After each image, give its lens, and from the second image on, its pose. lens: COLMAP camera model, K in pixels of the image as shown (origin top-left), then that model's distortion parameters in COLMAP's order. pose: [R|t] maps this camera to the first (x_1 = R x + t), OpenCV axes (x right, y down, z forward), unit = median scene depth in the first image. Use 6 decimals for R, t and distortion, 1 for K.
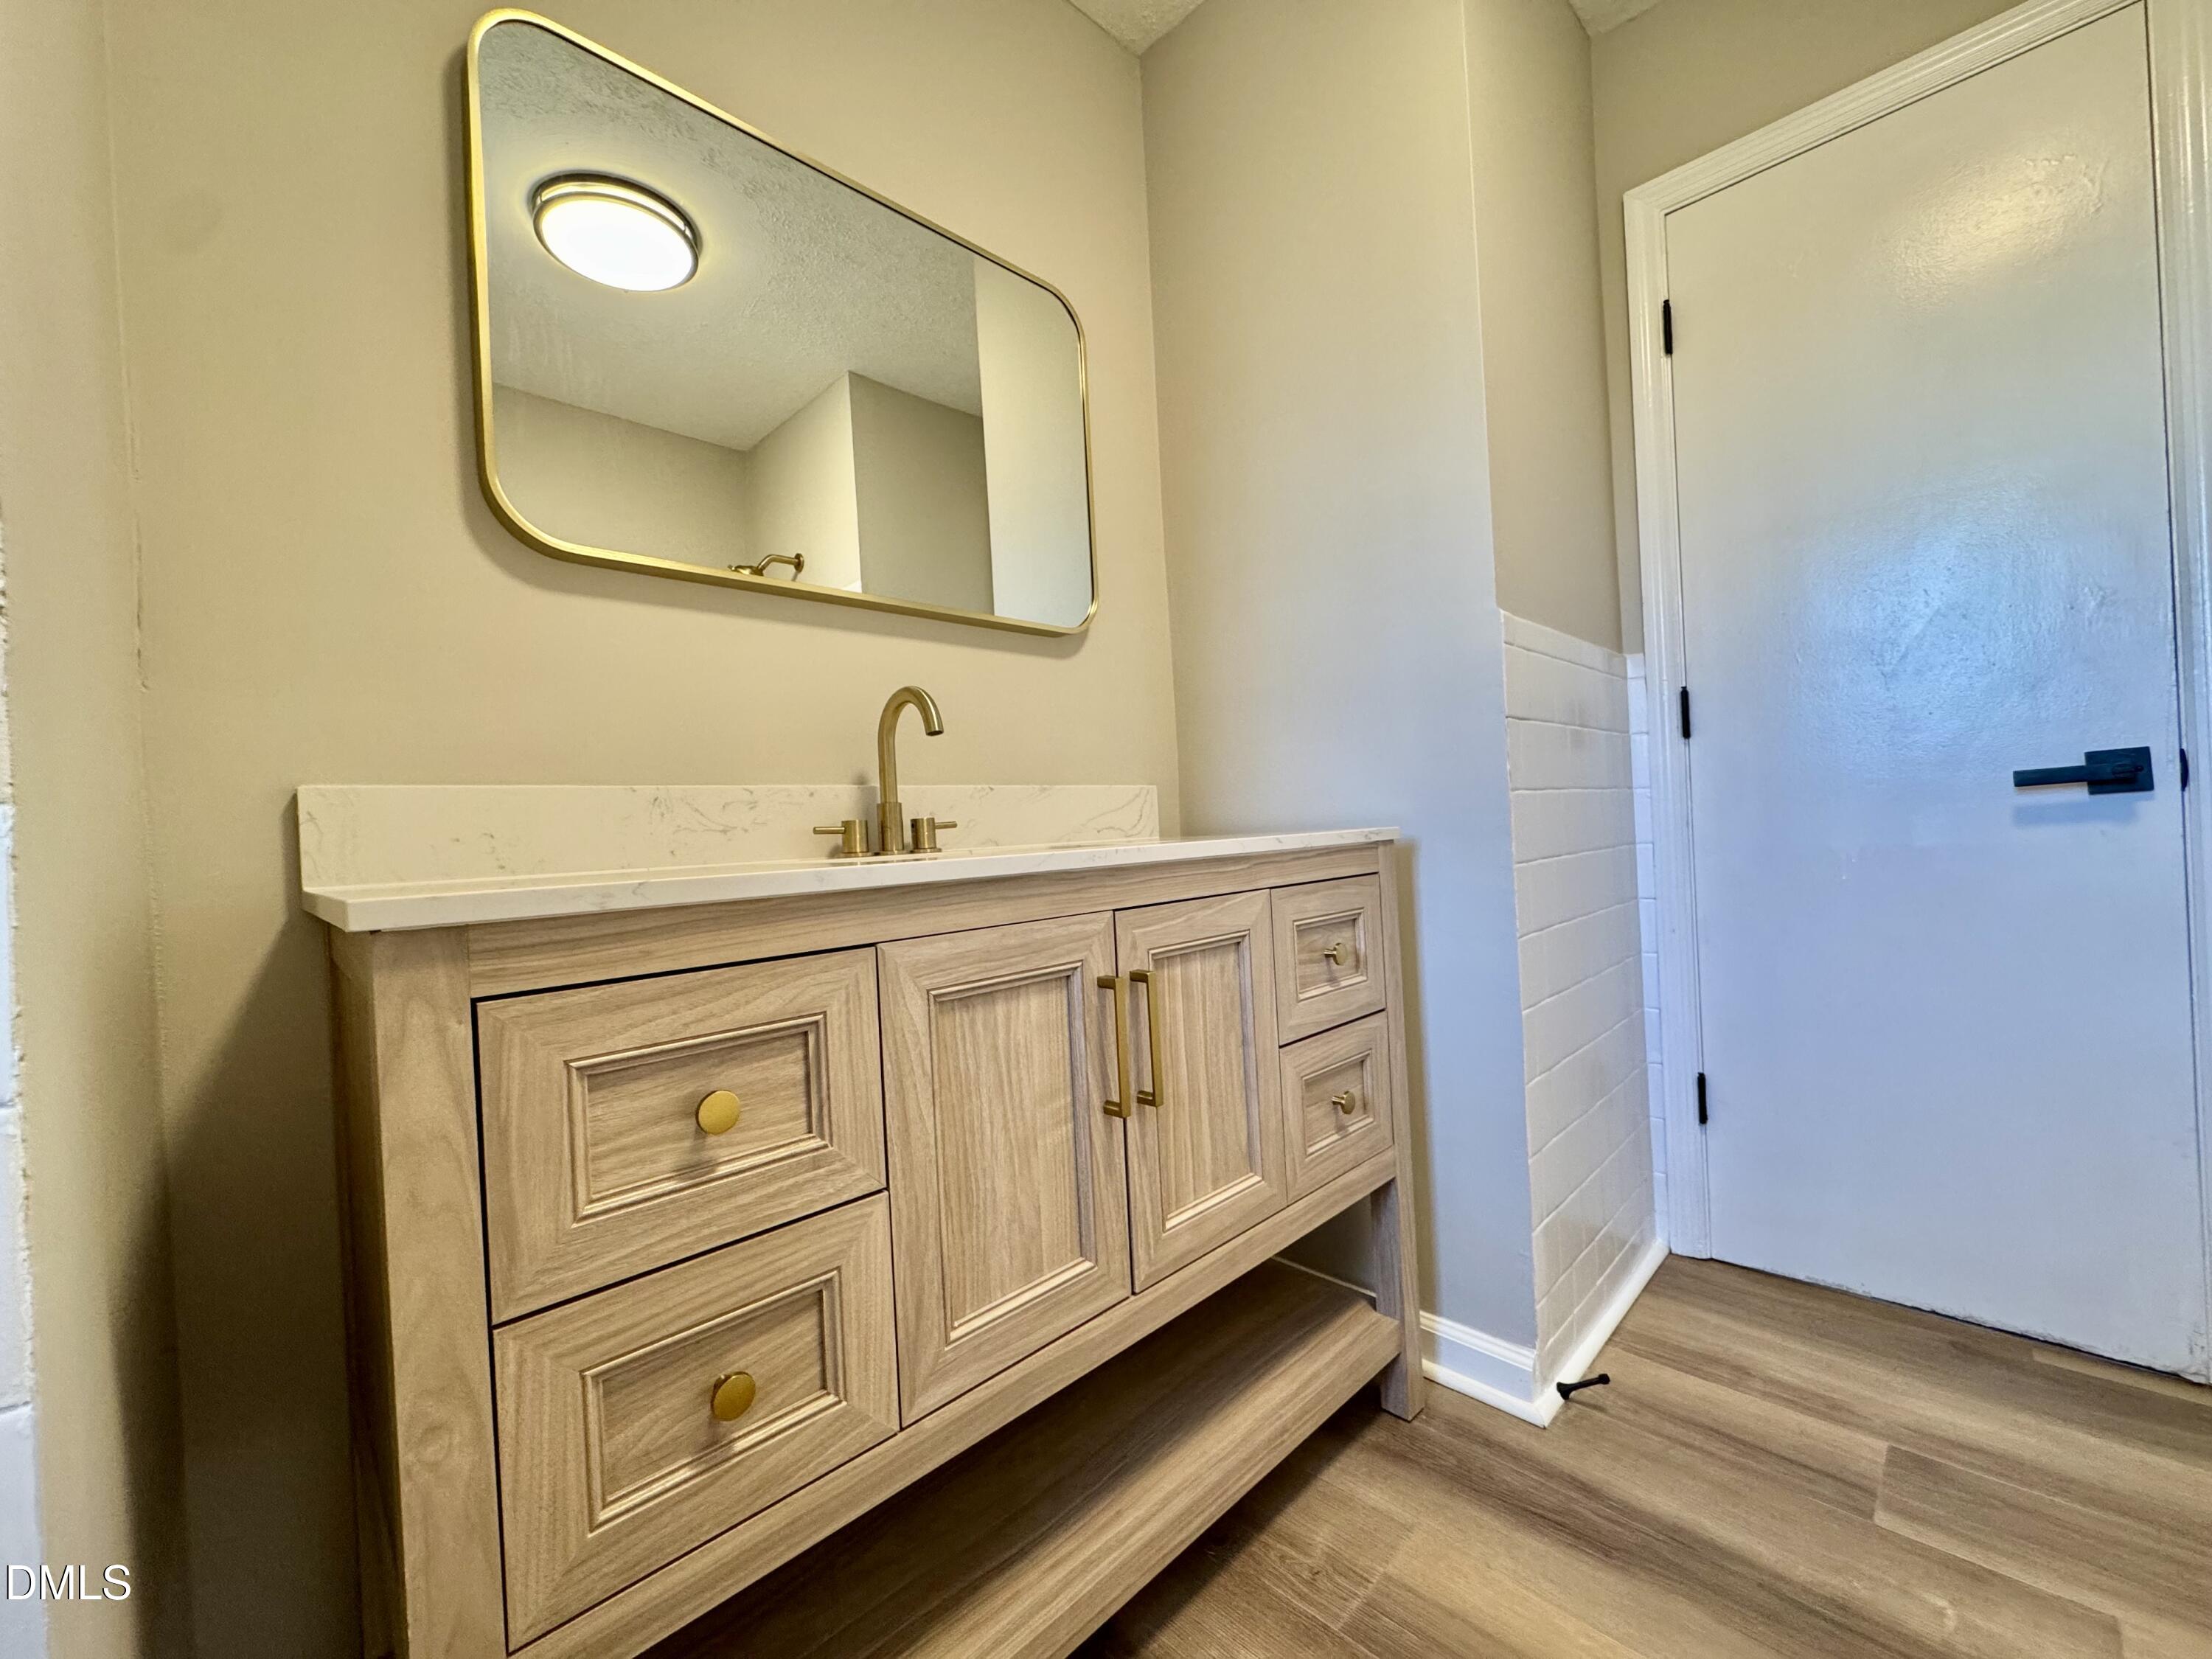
lens RADIAL K [[883.0, 0, 1105.8], [0, 883.0, 827.4], [0, 0, 1]] dist [-0.004061, 0.000112]
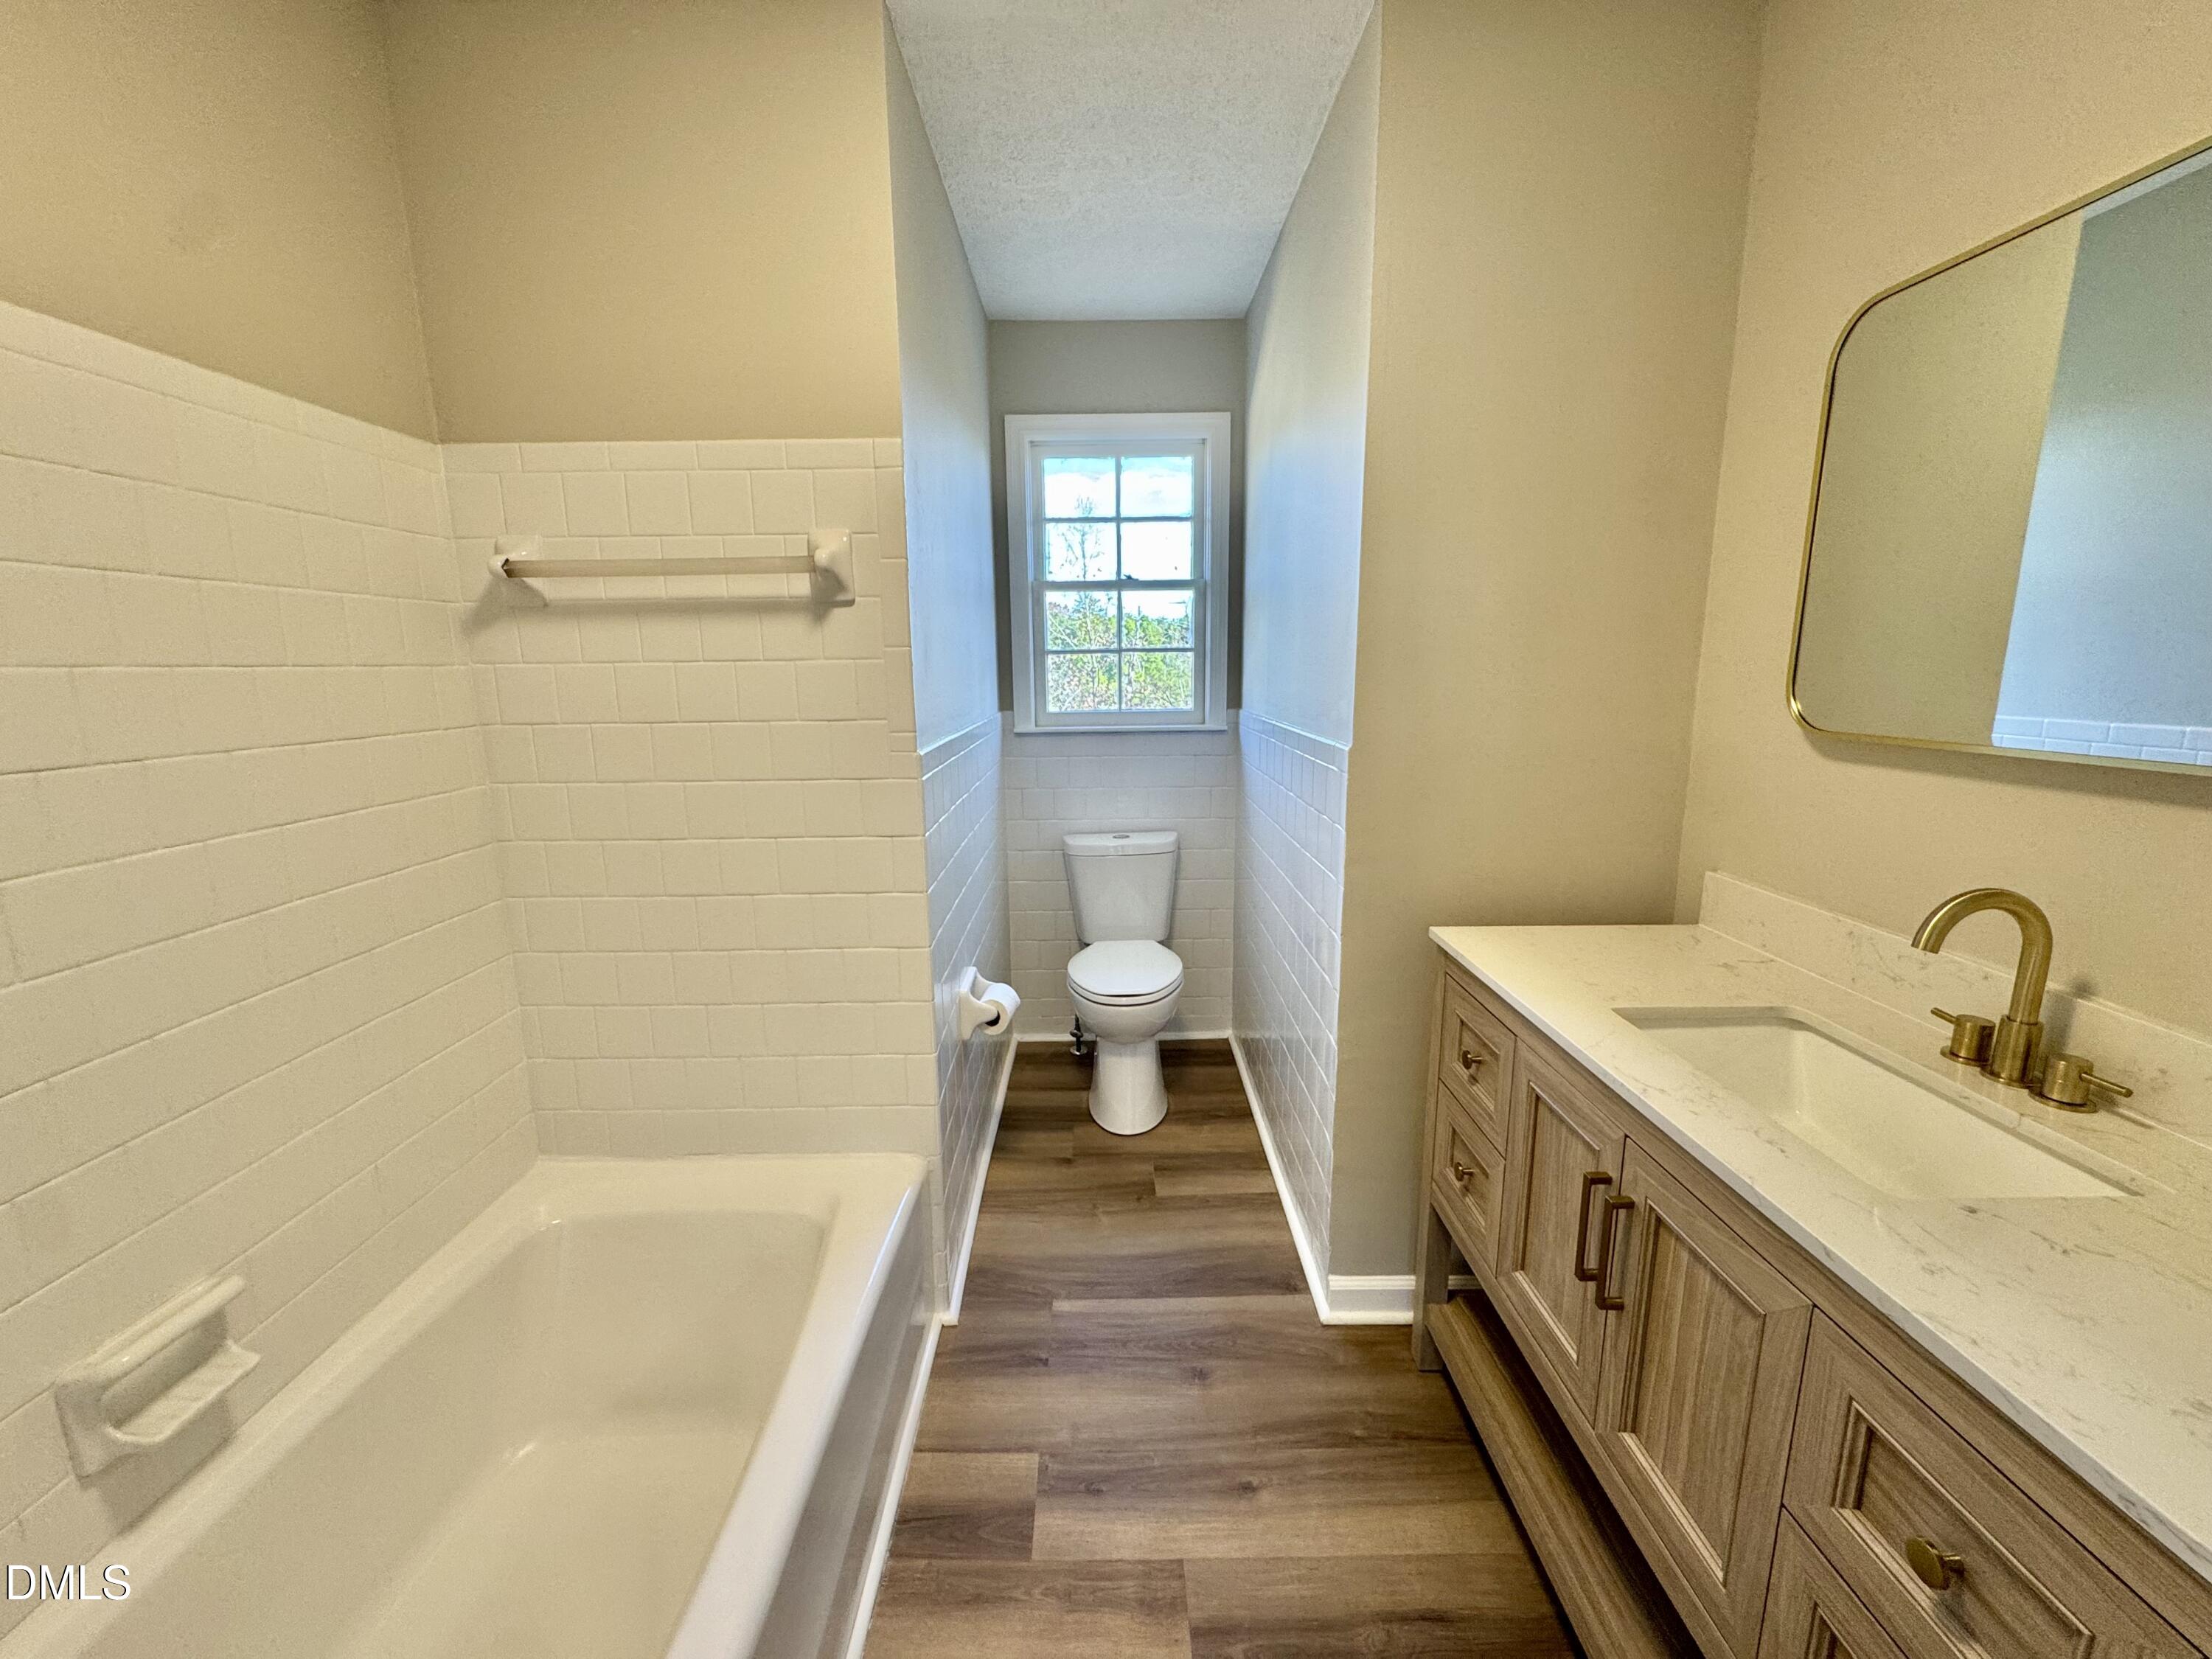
lens RADIAL K [[883.0, 0, 1105.5], [0, 883.0, 826.8], [0, 0, 1]] dist [-0.004061, 0.000112]
pose [[-0.684395, 0.193800, -0.702883, 0.548521], [0.043576, 0.973176, 0.225896, -0.266410], [0.727808, 0.123973, -0.674483, 0.576921]]
